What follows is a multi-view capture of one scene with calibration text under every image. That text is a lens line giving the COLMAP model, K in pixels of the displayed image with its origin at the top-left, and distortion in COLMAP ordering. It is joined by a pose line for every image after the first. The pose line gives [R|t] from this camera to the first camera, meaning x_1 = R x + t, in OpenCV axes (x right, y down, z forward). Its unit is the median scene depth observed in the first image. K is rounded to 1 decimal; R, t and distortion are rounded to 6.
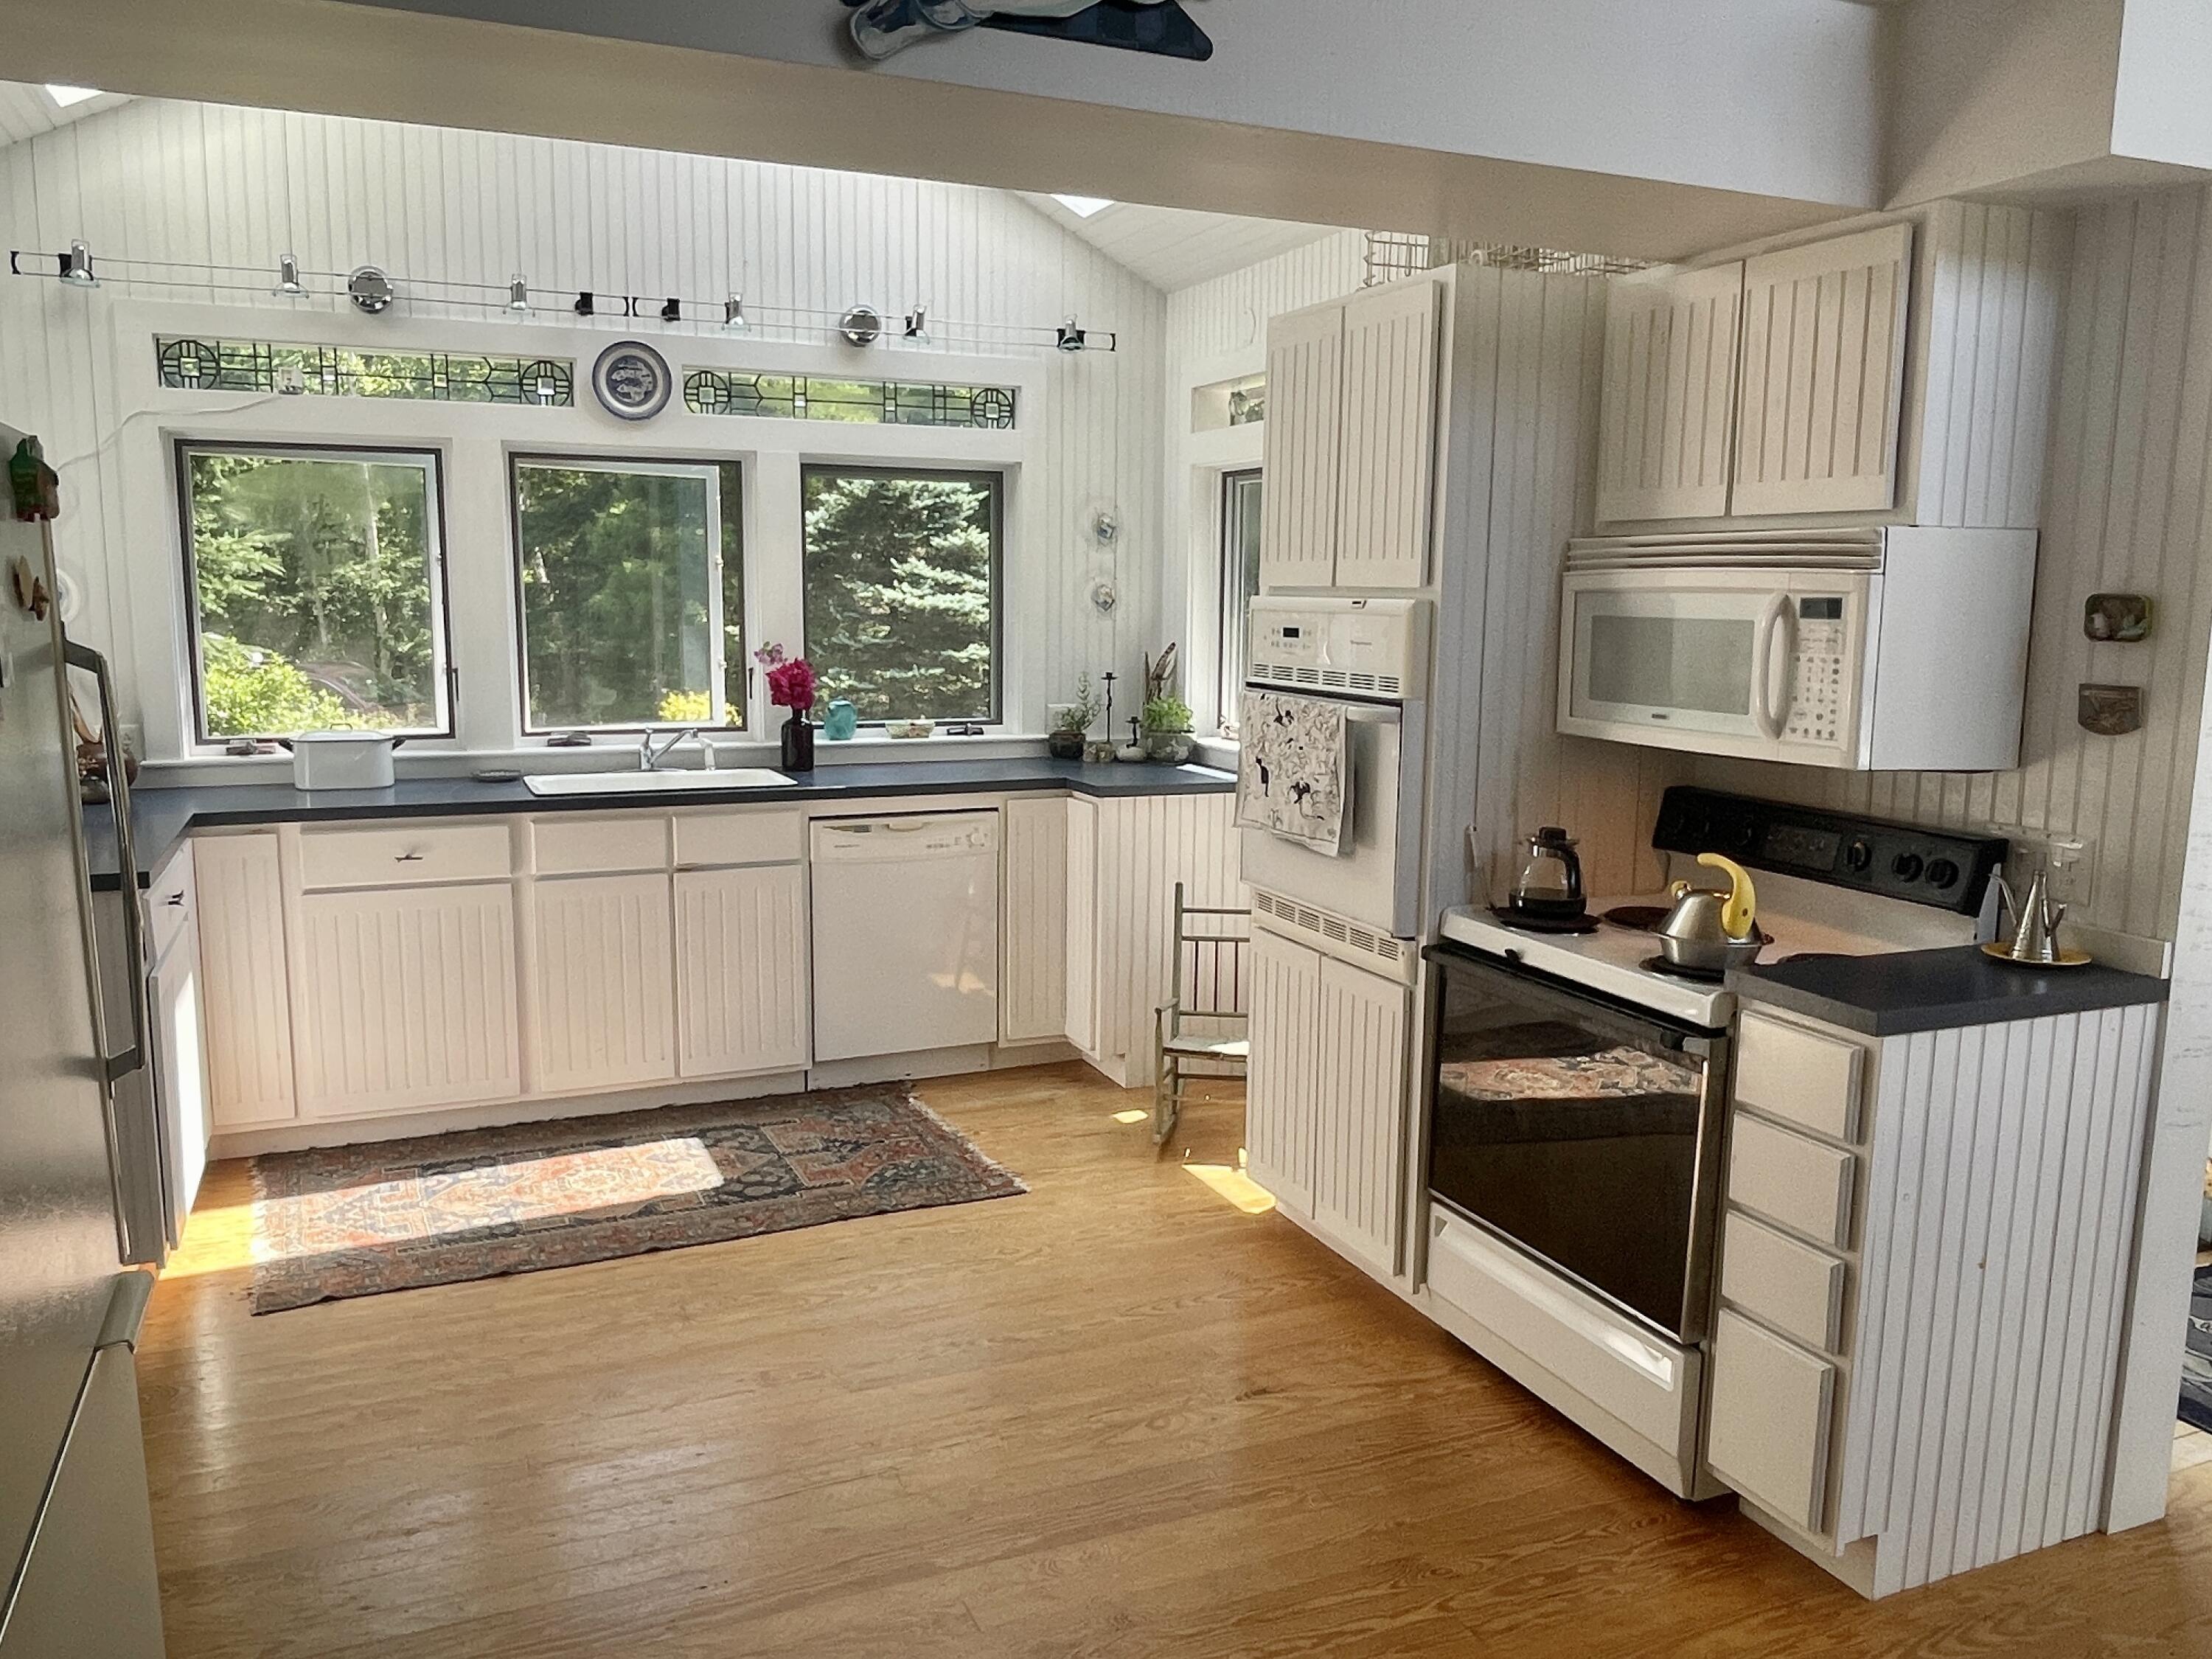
lens RADIAL K [[1648.0, 0, 1113.4], [0, 1648.0, 833.8], [0, 0, 1]] dist [0.009569, -0.017733]
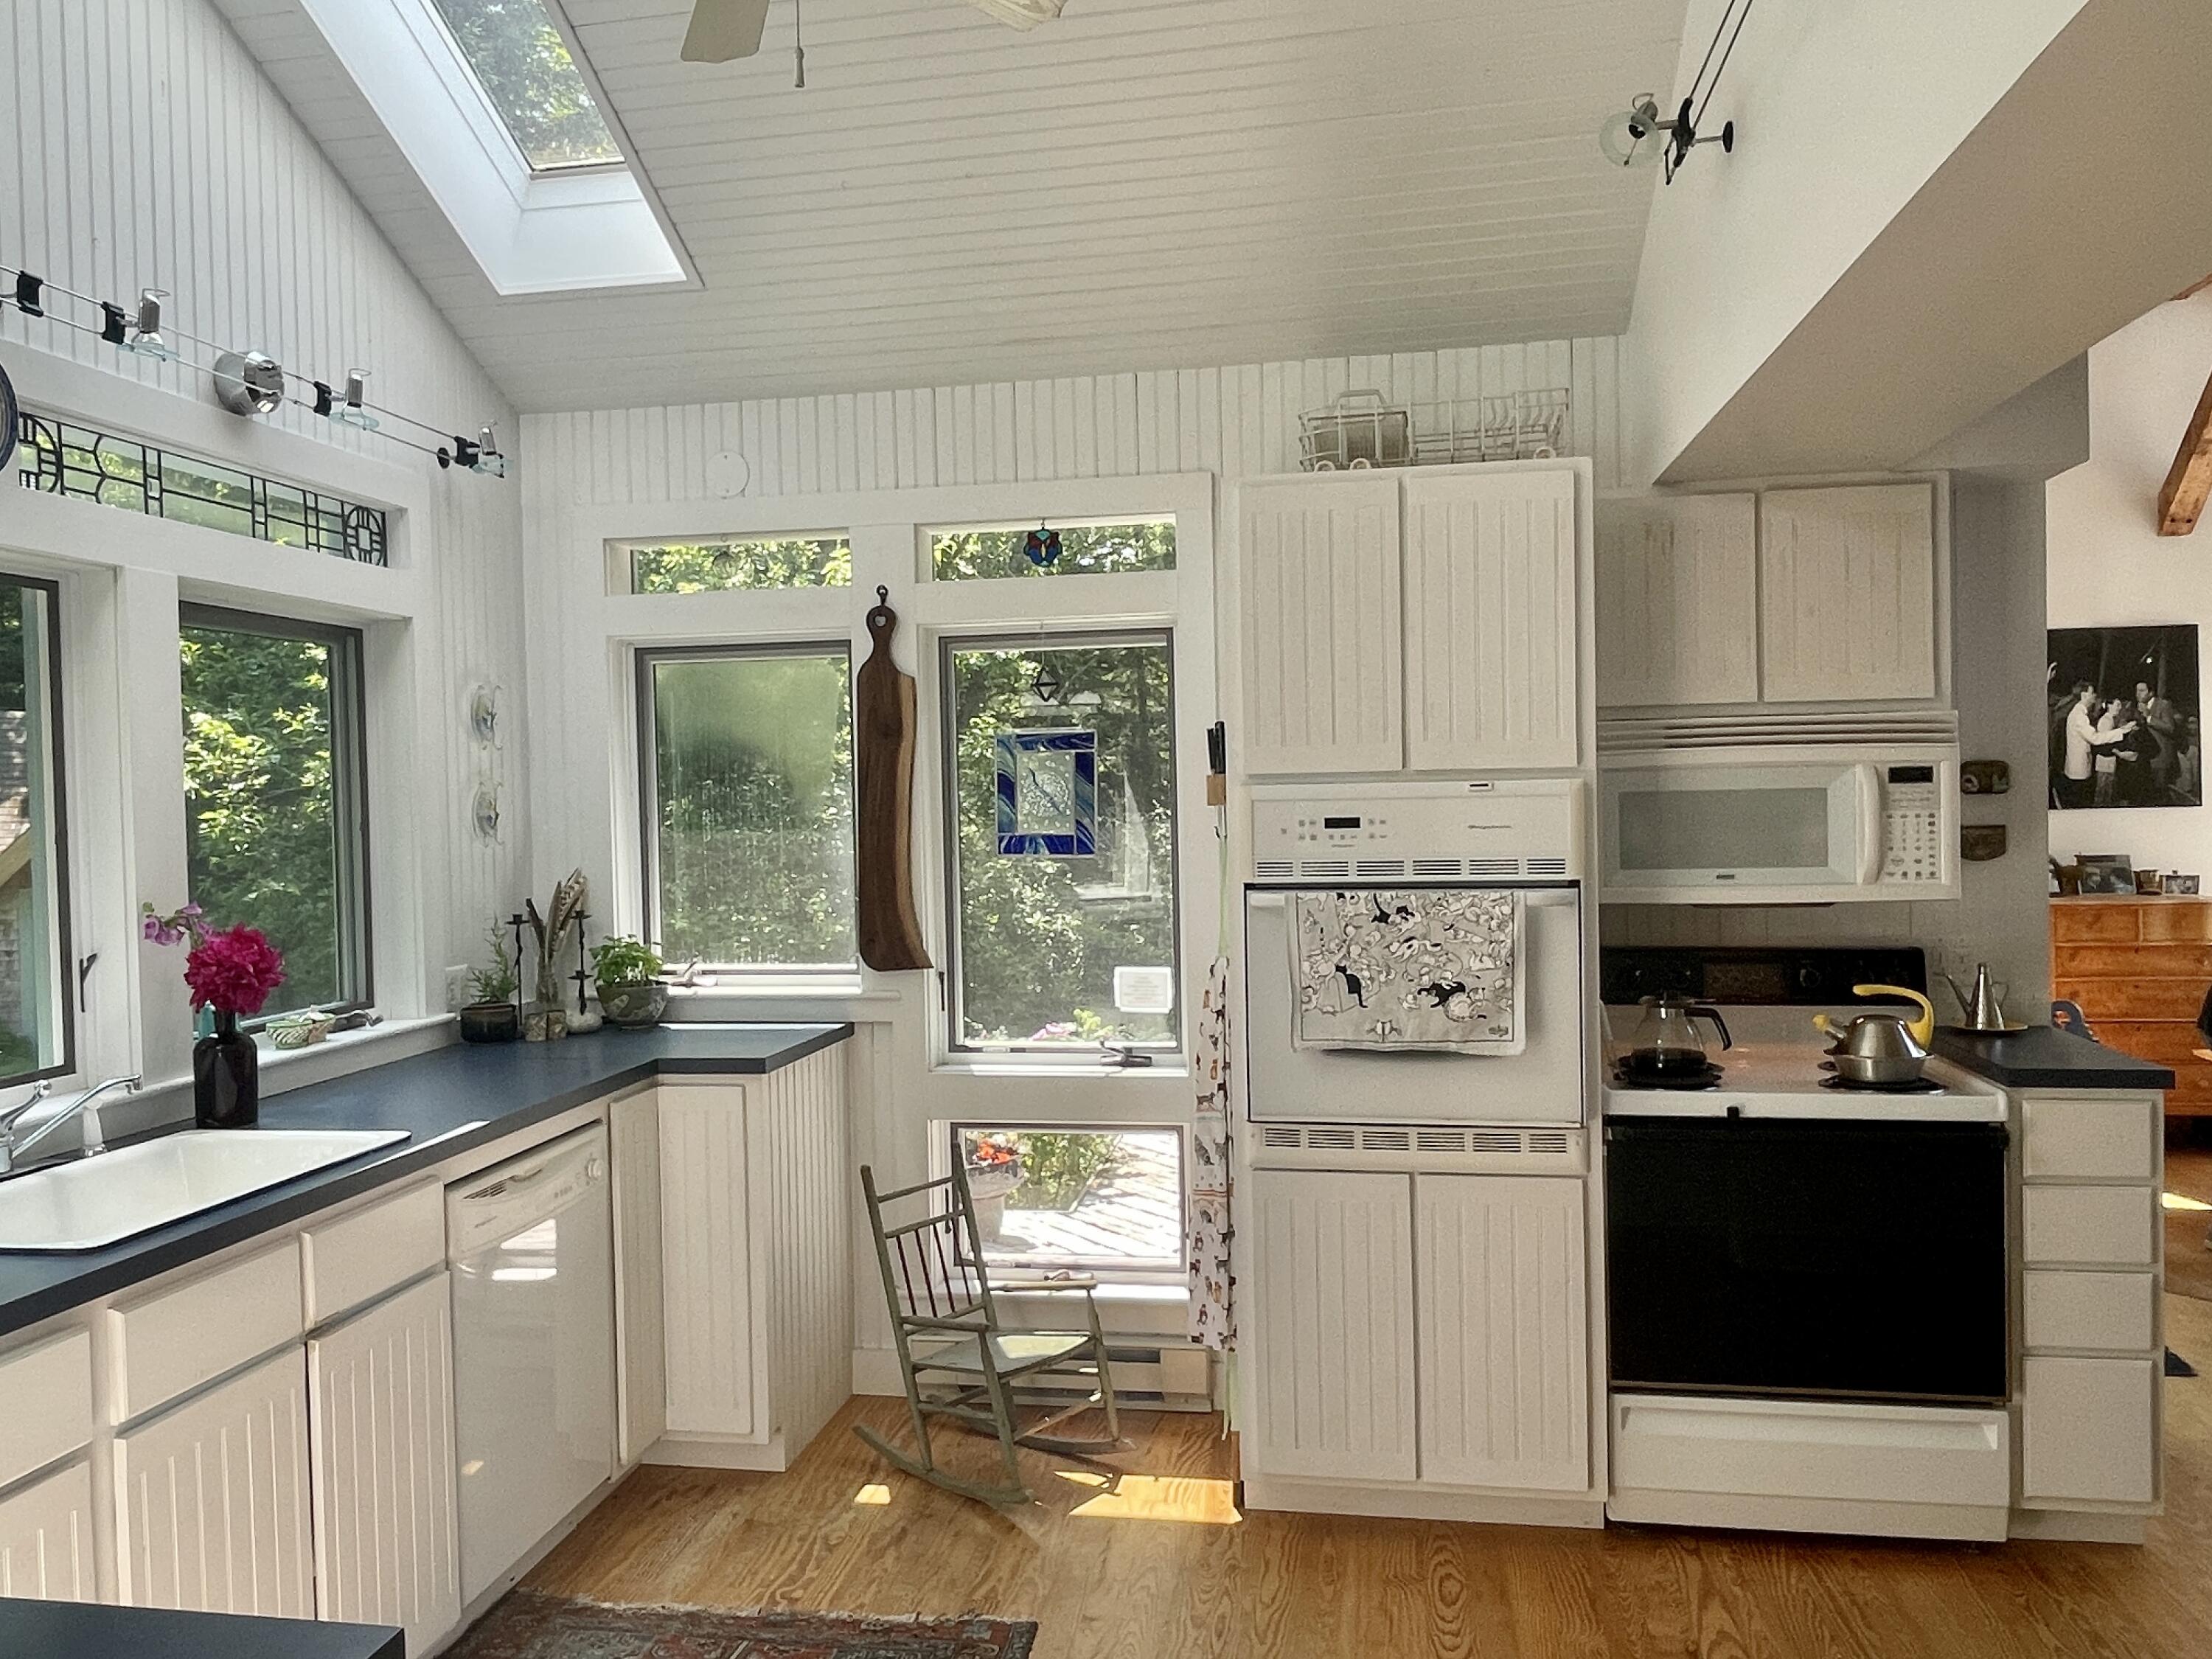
lens RADIAL K [[1648.0, 0, 1106.8], [0, 1648.0, 825.0], [0, 0, 1]] dist [0.009569, -0.017733]
pose [[0.553943, -0.036869, 0.831738, -0.739115], [0.149878, 0.987114, -0.056063, -0.093768], [-0.818953, 0.155715, 0.552330, 0.634696]]
